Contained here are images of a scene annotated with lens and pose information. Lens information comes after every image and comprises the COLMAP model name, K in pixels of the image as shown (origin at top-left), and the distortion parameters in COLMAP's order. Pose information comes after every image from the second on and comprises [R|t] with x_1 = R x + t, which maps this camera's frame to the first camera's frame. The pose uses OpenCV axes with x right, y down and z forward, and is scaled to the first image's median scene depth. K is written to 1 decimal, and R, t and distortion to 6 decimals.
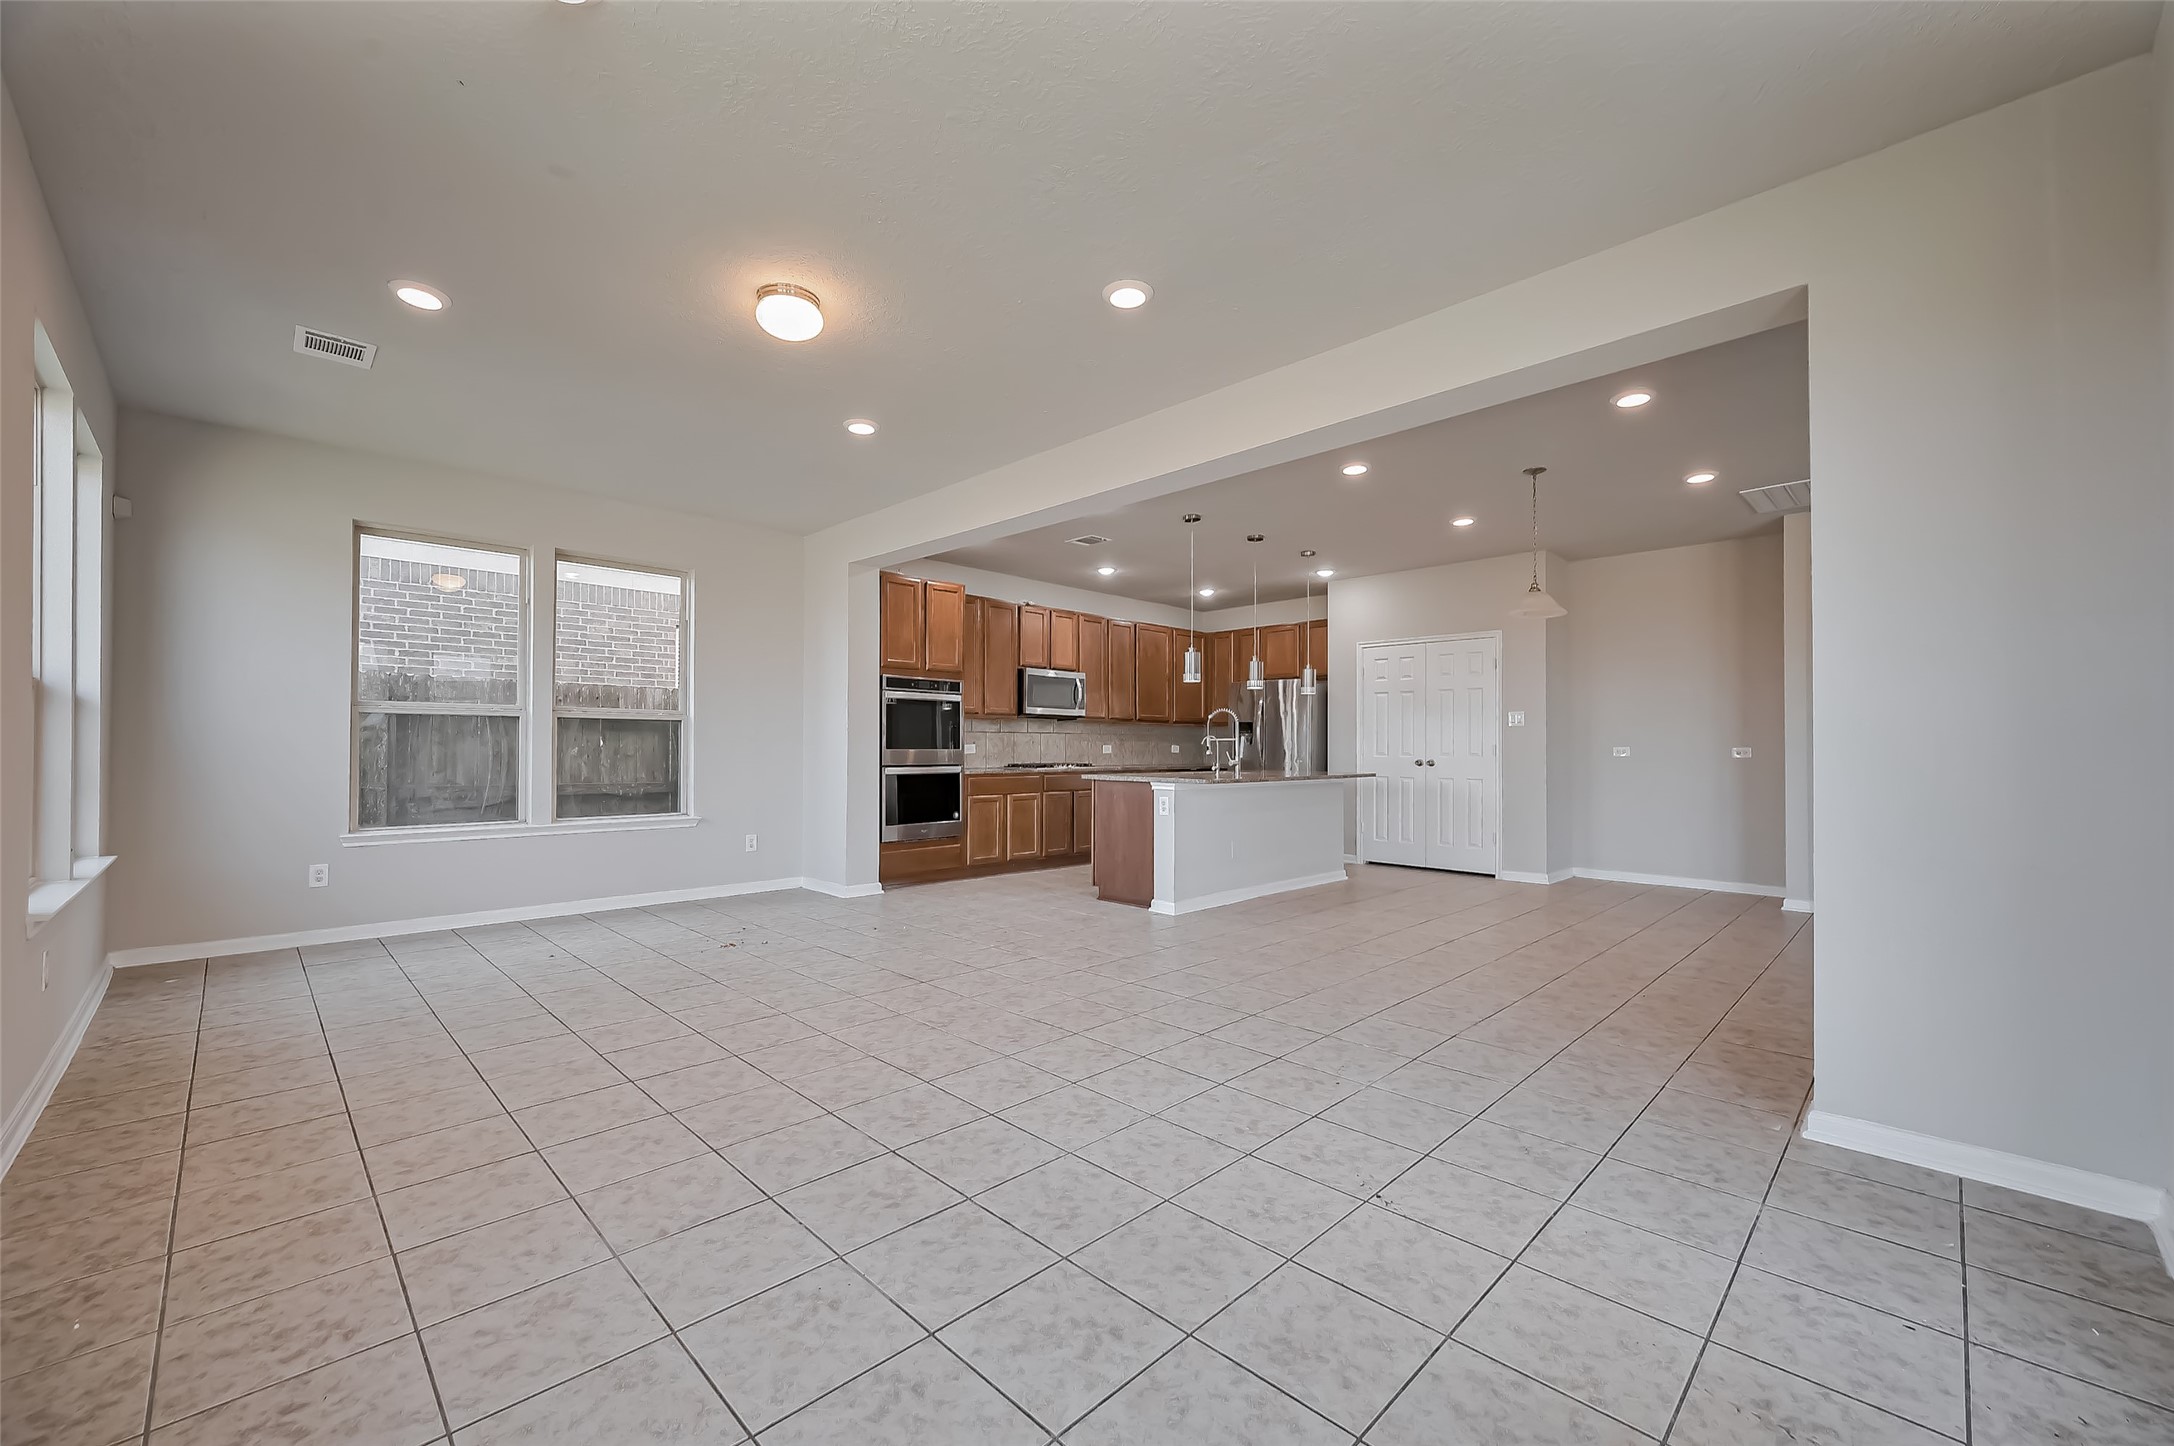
lens RADIAL K [[859.3, 0, 1089.3], [0, 859.3, 733.5], [0, 0, 1]] dist [-0.002010, 0.000584]
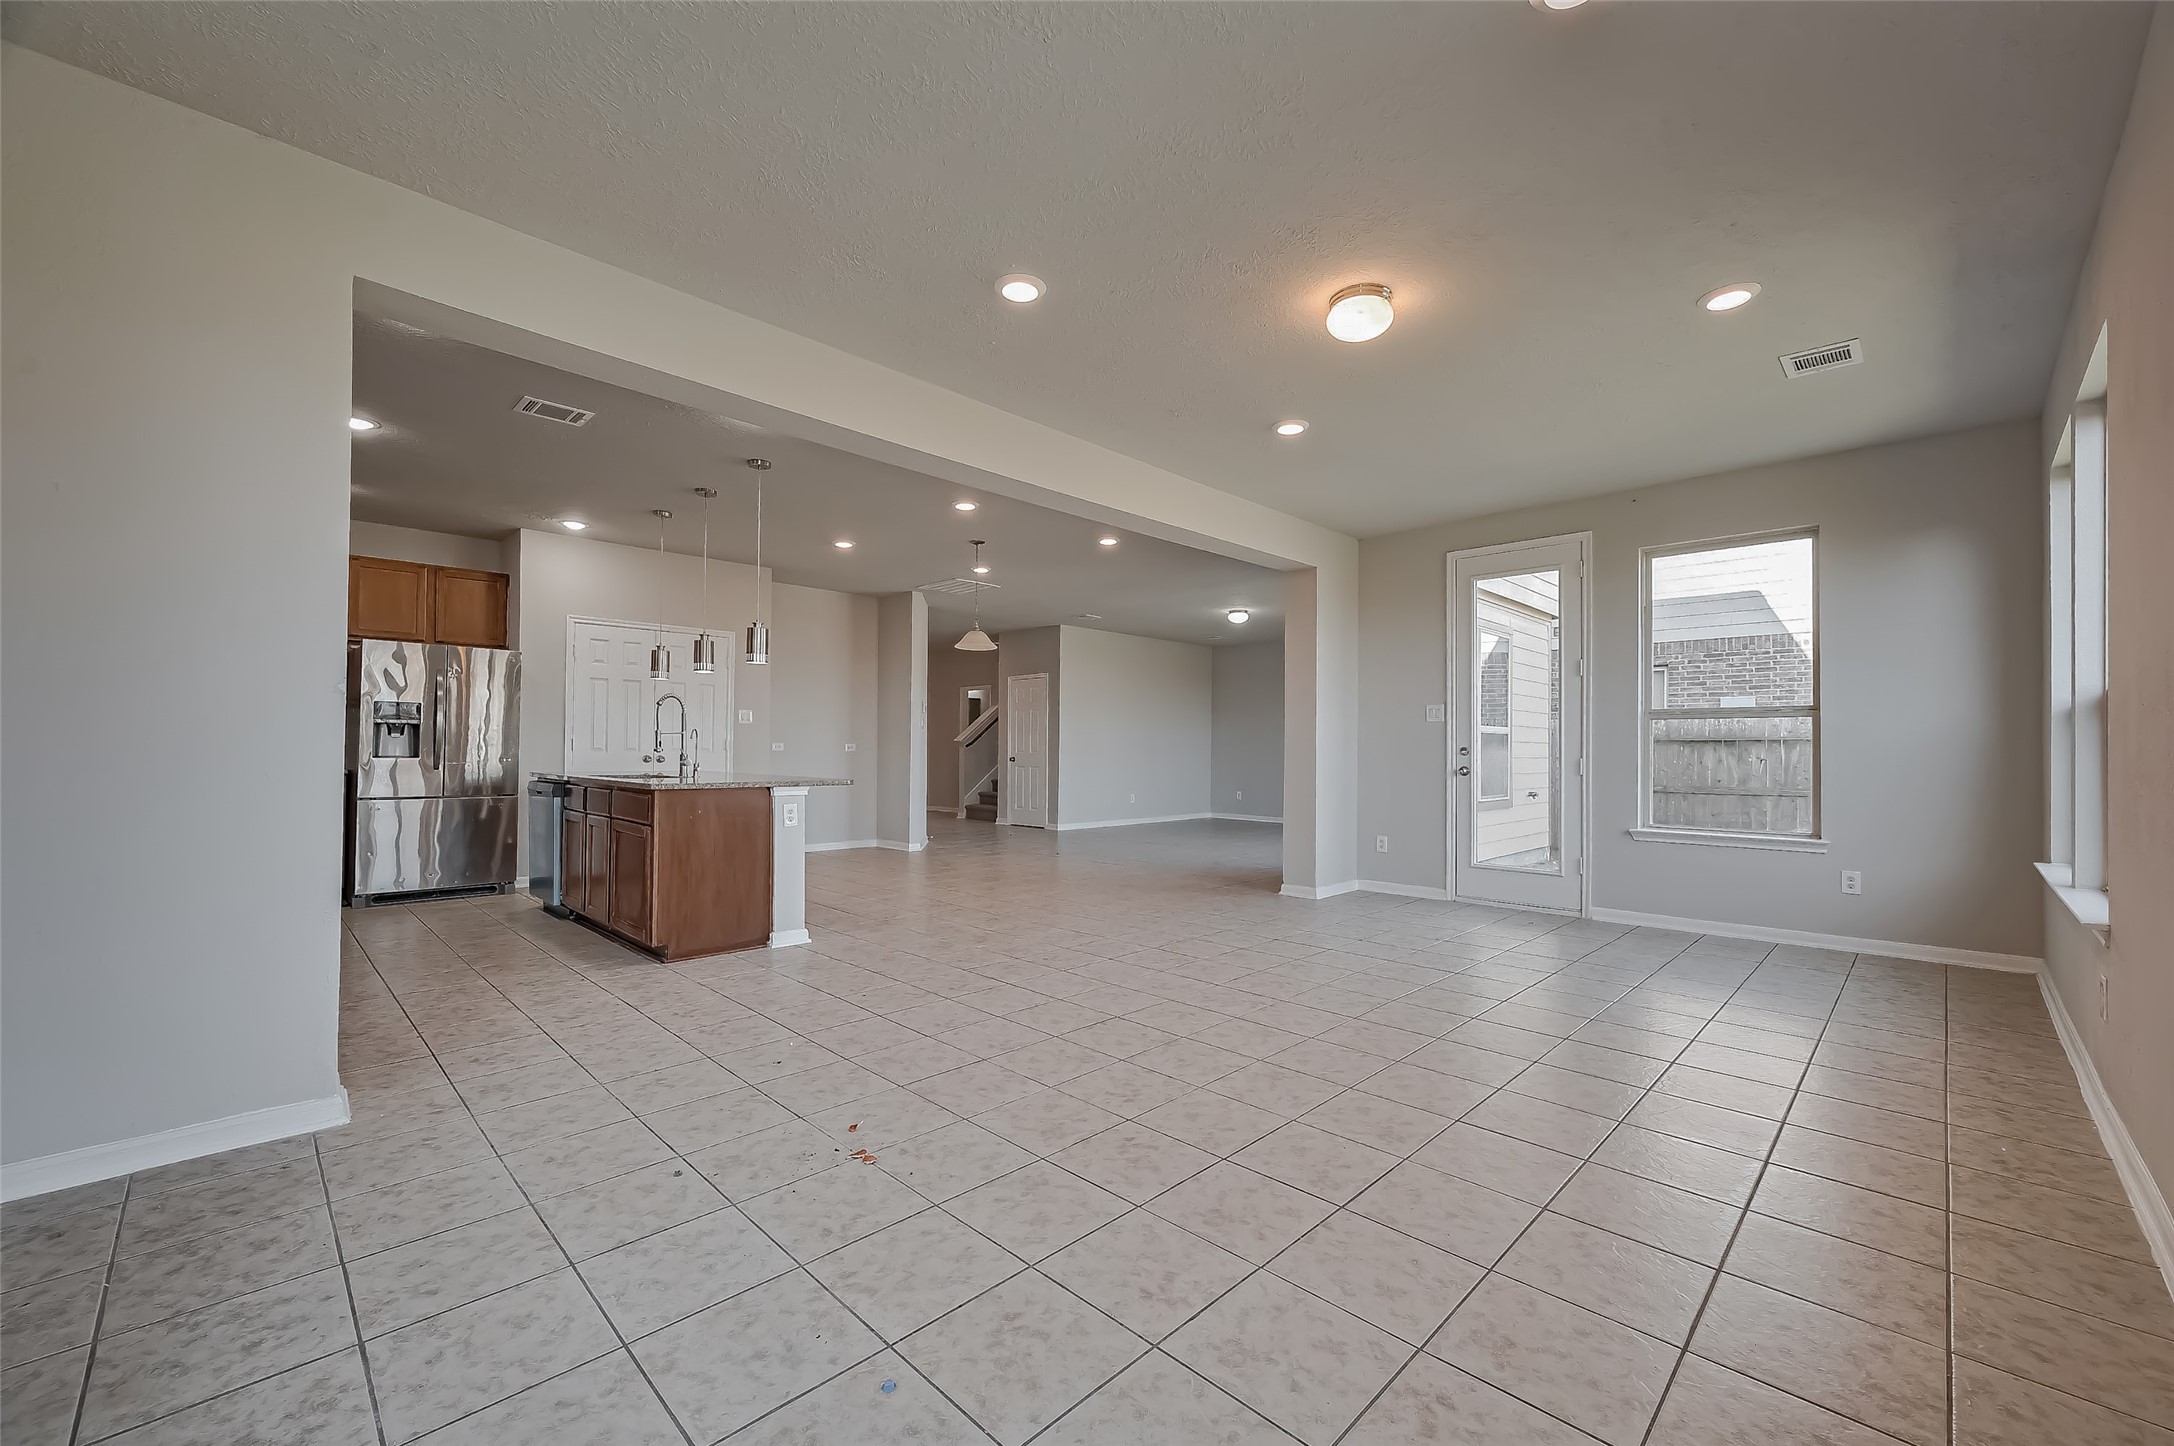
lens RADIAL K [[859.3, 0, 1089.3], [0, 859.3, 733.5], [0, 0, 1]] dist [-0.002010, 0.000584]
pose [[-0.004643, 0.015152, 0.999874, -1.193873], [-0.024622, 0.999580, -0.015262, 0.019760], [-0.999686, -0.024690, -0.004268, 1.165042]]
